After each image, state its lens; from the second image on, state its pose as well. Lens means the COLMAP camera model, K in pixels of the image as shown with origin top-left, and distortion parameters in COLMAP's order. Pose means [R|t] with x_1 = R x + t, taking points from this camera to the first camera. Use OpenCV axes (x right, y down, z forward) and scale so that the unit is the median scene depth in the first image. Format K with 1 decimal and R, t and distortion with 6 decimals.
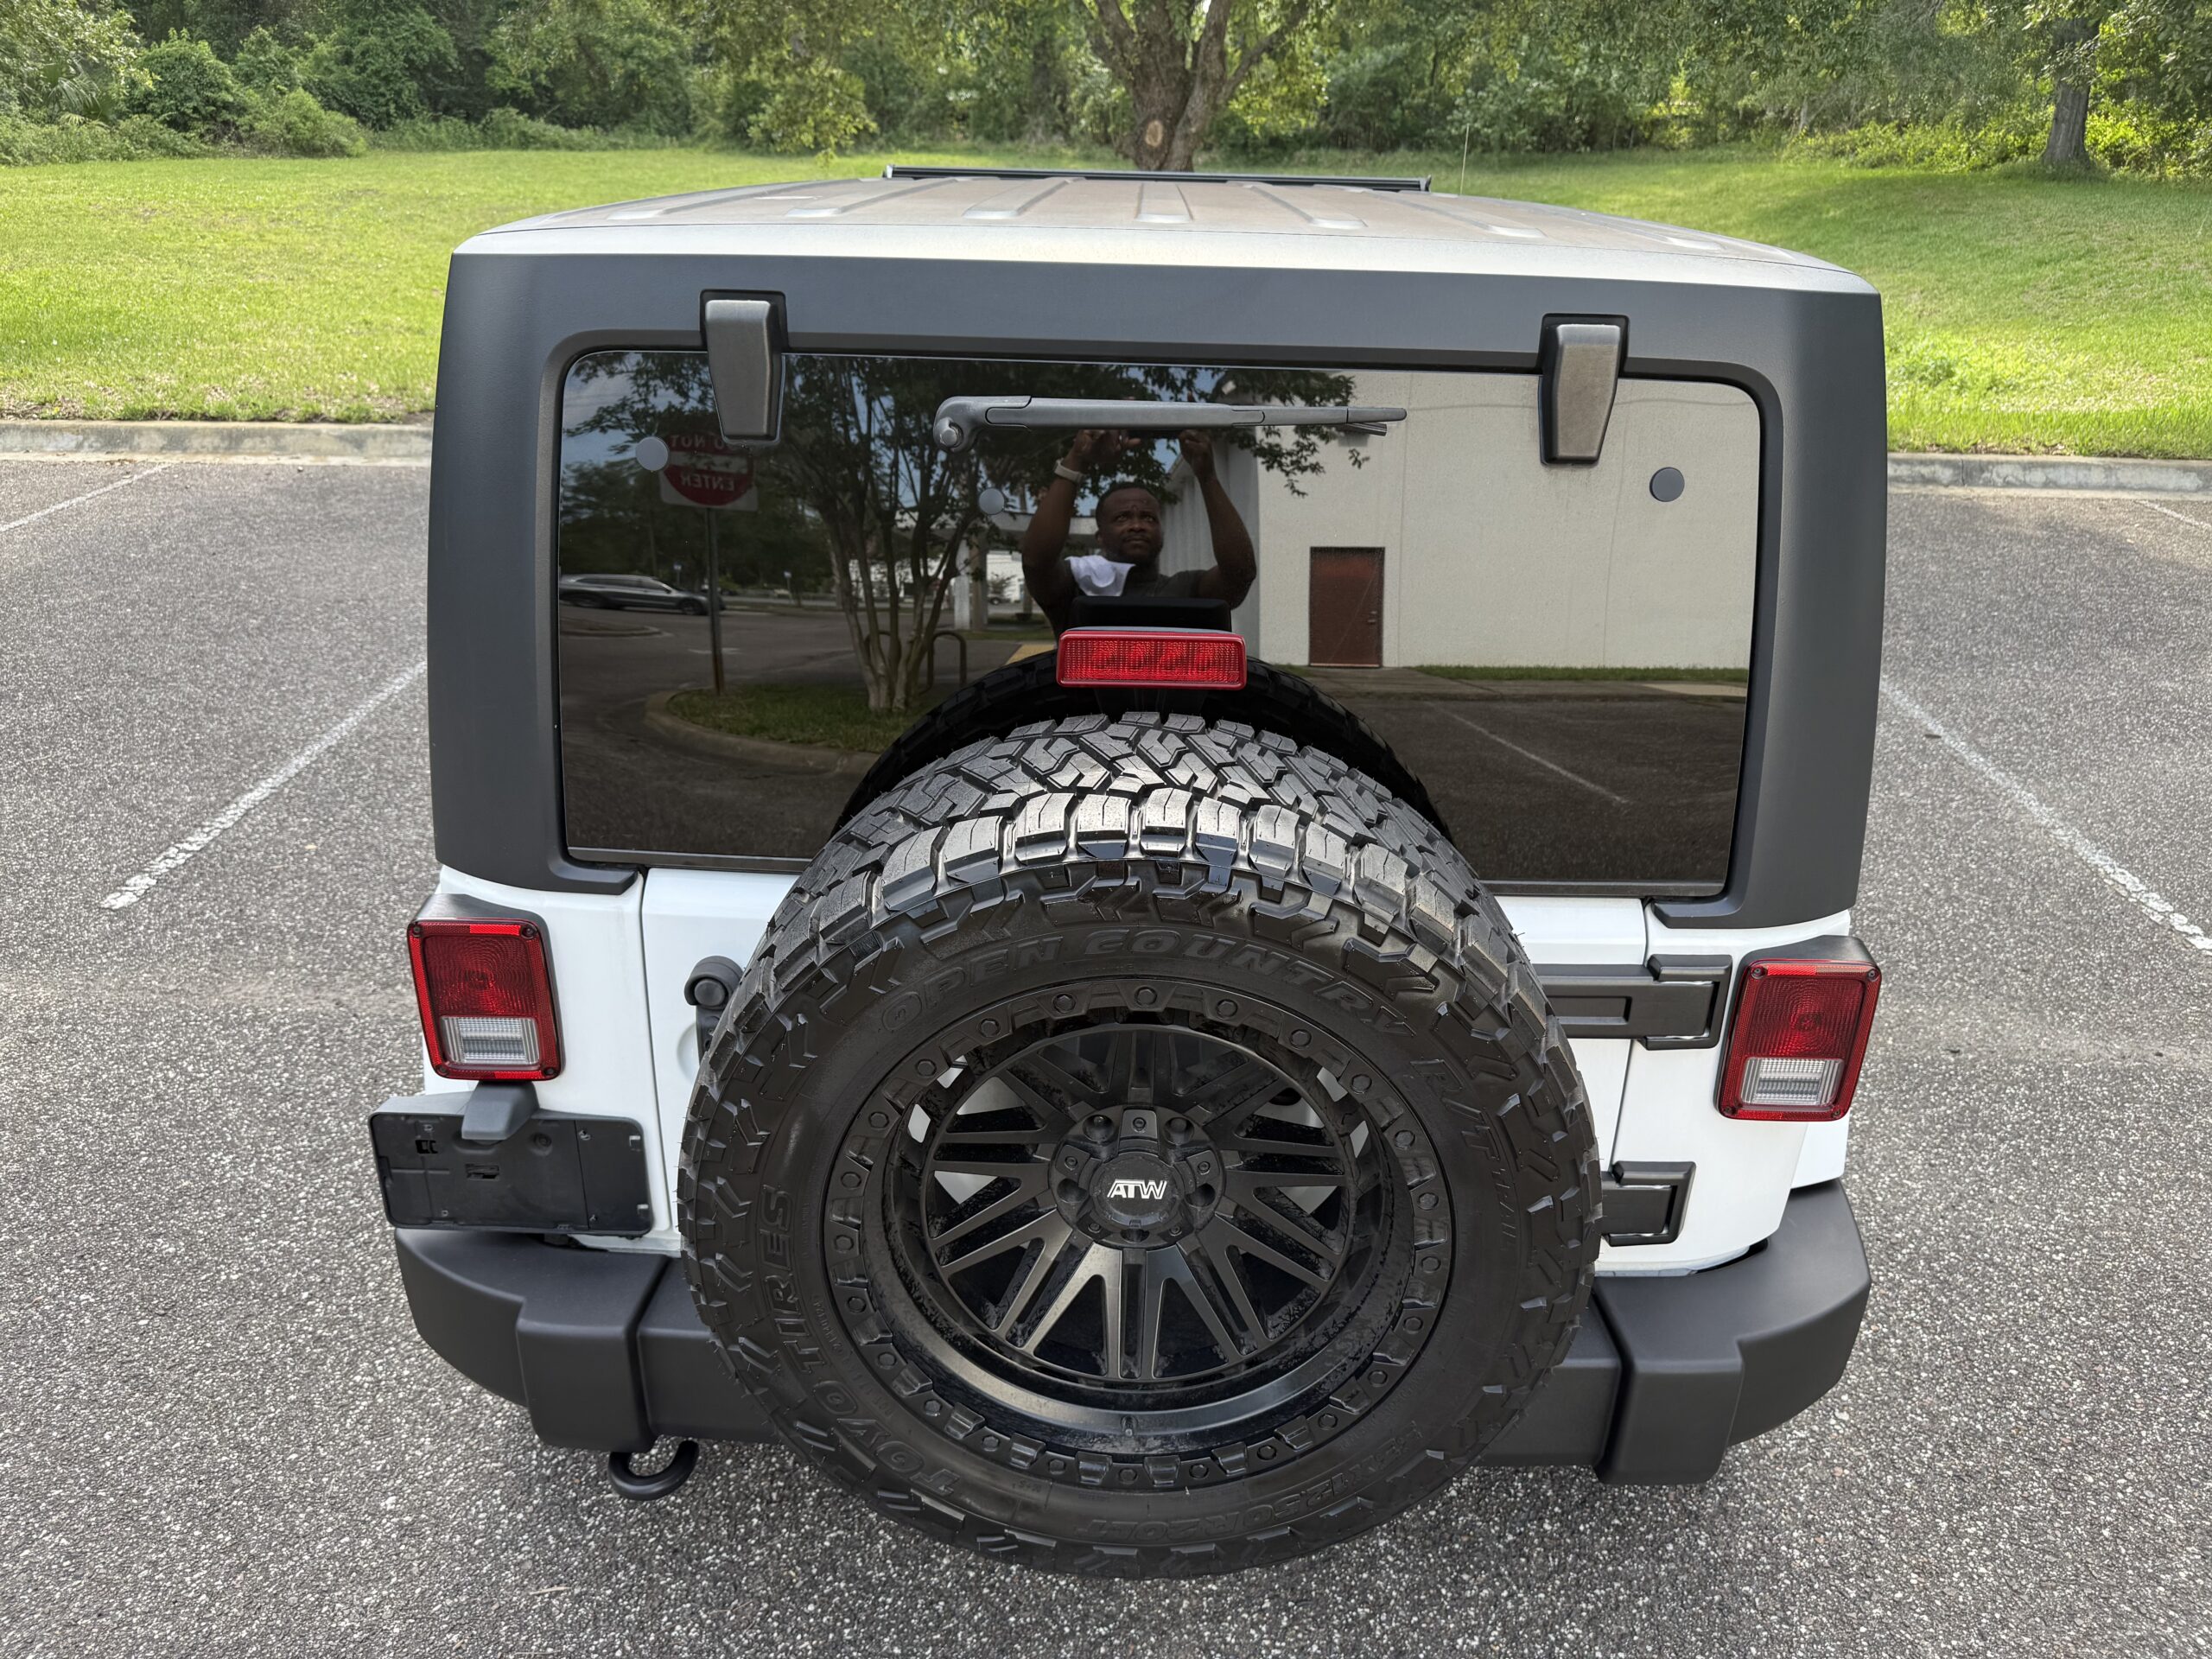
lens RADIAL K [[1595.1, 0, 1119.7], [0, 1595.1, 848.6], [0, 0, 1]] dist [0.002493, -0.009869]
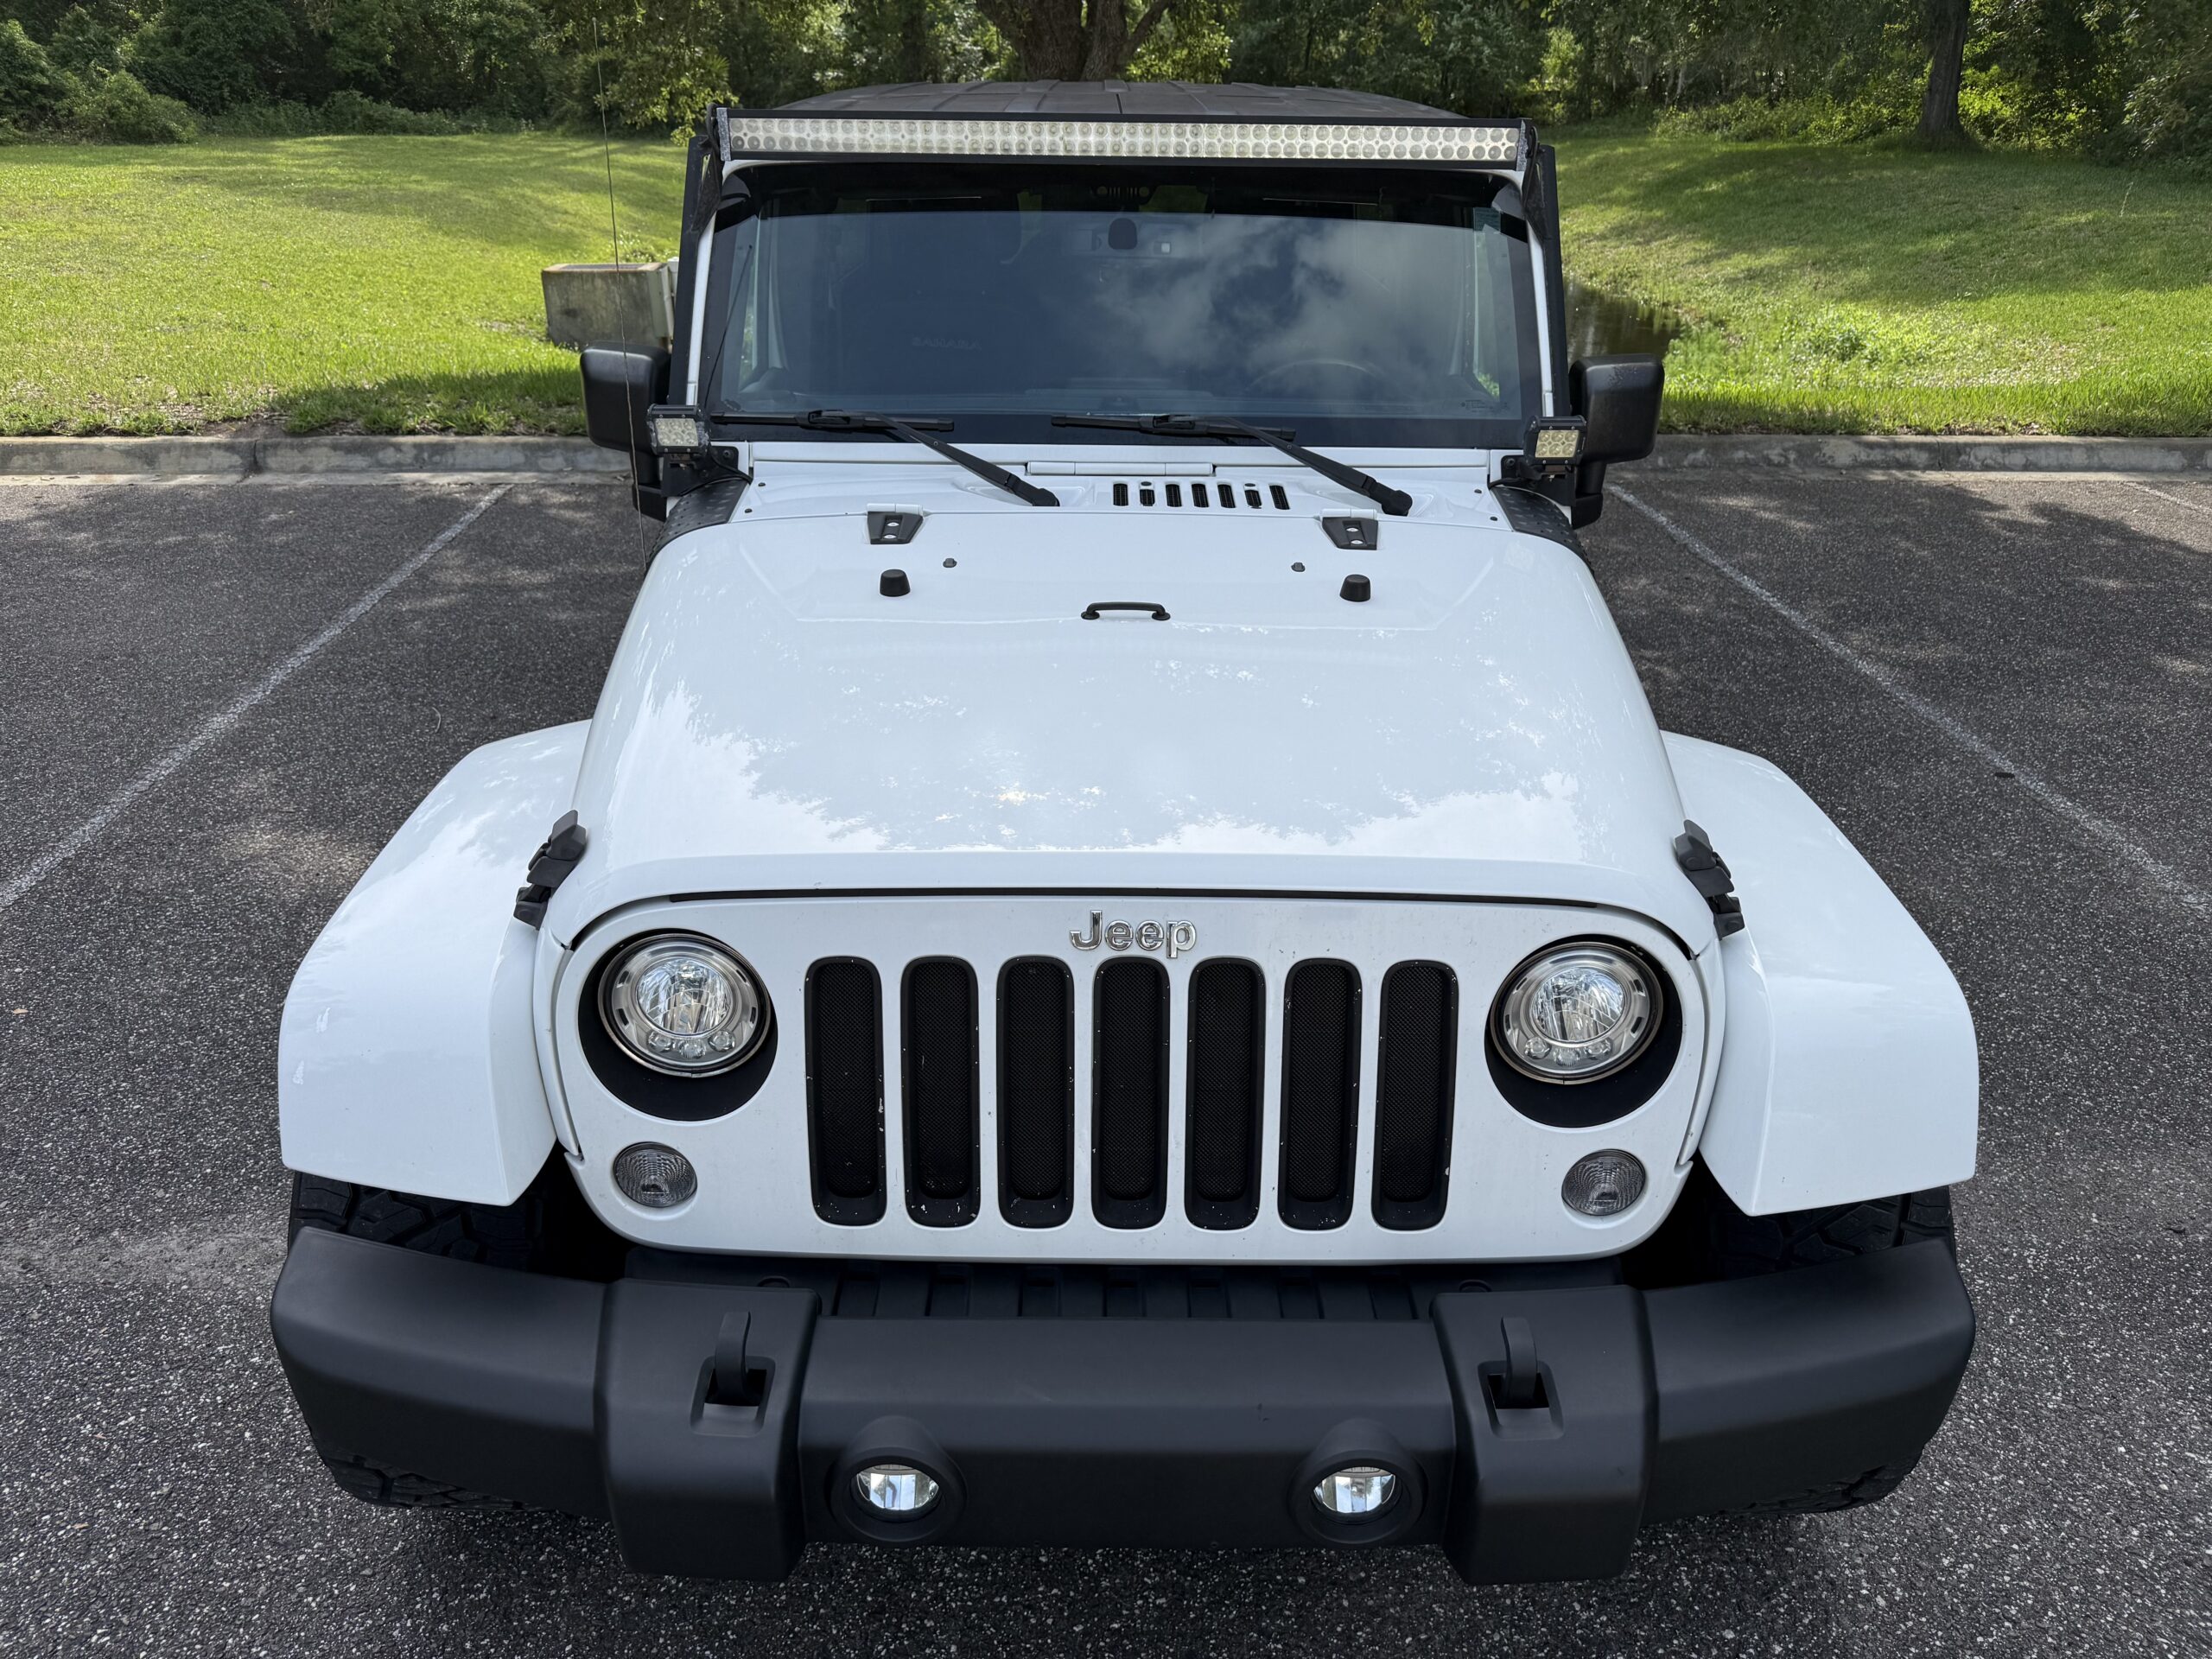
lens RADIAL K [[1587.8, 0, 1107.0], [0, 1587.8, 841.2], [0, 0, 1]] dist [-0.002507, -0.002556]
pose [[0.997694, -0.034038, 0.058713, -0.015278], [0.033625, 0.999402, 0.008012, -0.035669], [-0.058951, -0.006019, 0.998243, 0.107335]]
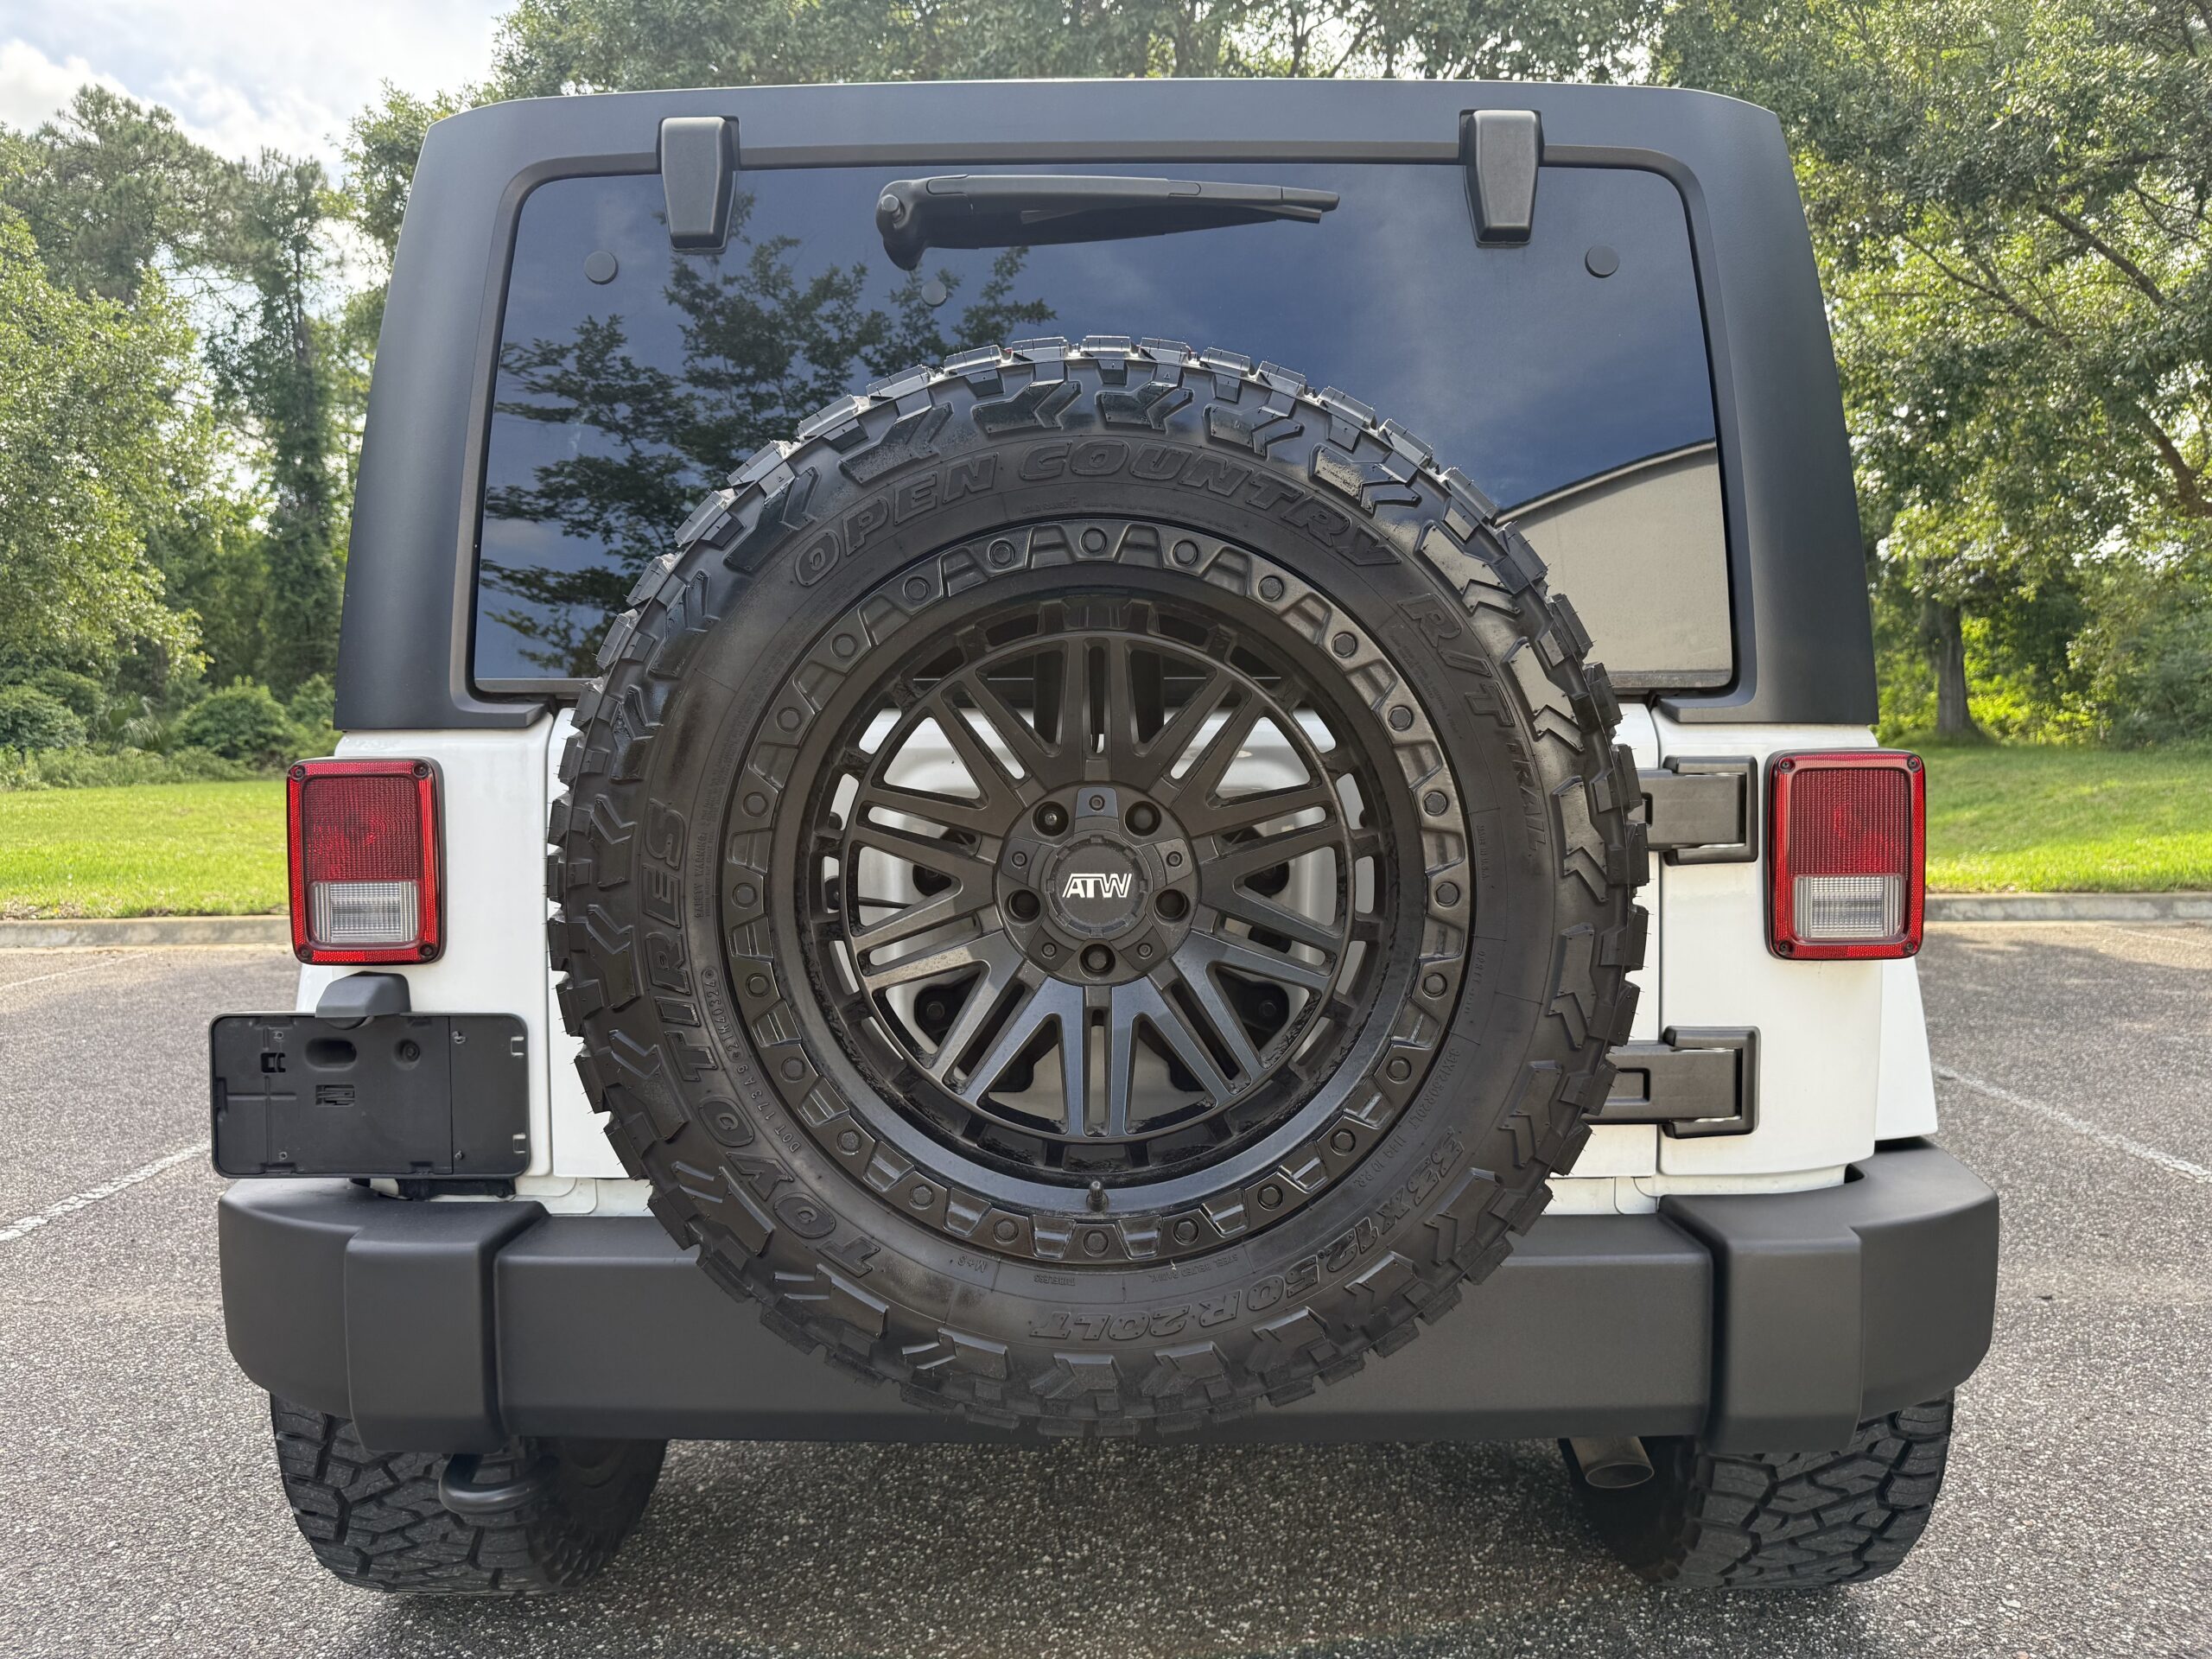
lens RADIAL K [[1597.6, 0, 1106.0], [0, 1597.6, 829.5], [0, 0, 1]] dist [-0.003006, -0.006284]
pose [[0.999523, -0.030047, 0.007188, 0.001708], [0.030545, 0.926217, -0.375750, 0.083465], [0.004633, 0.375790, 0.926693, 0.033700]]
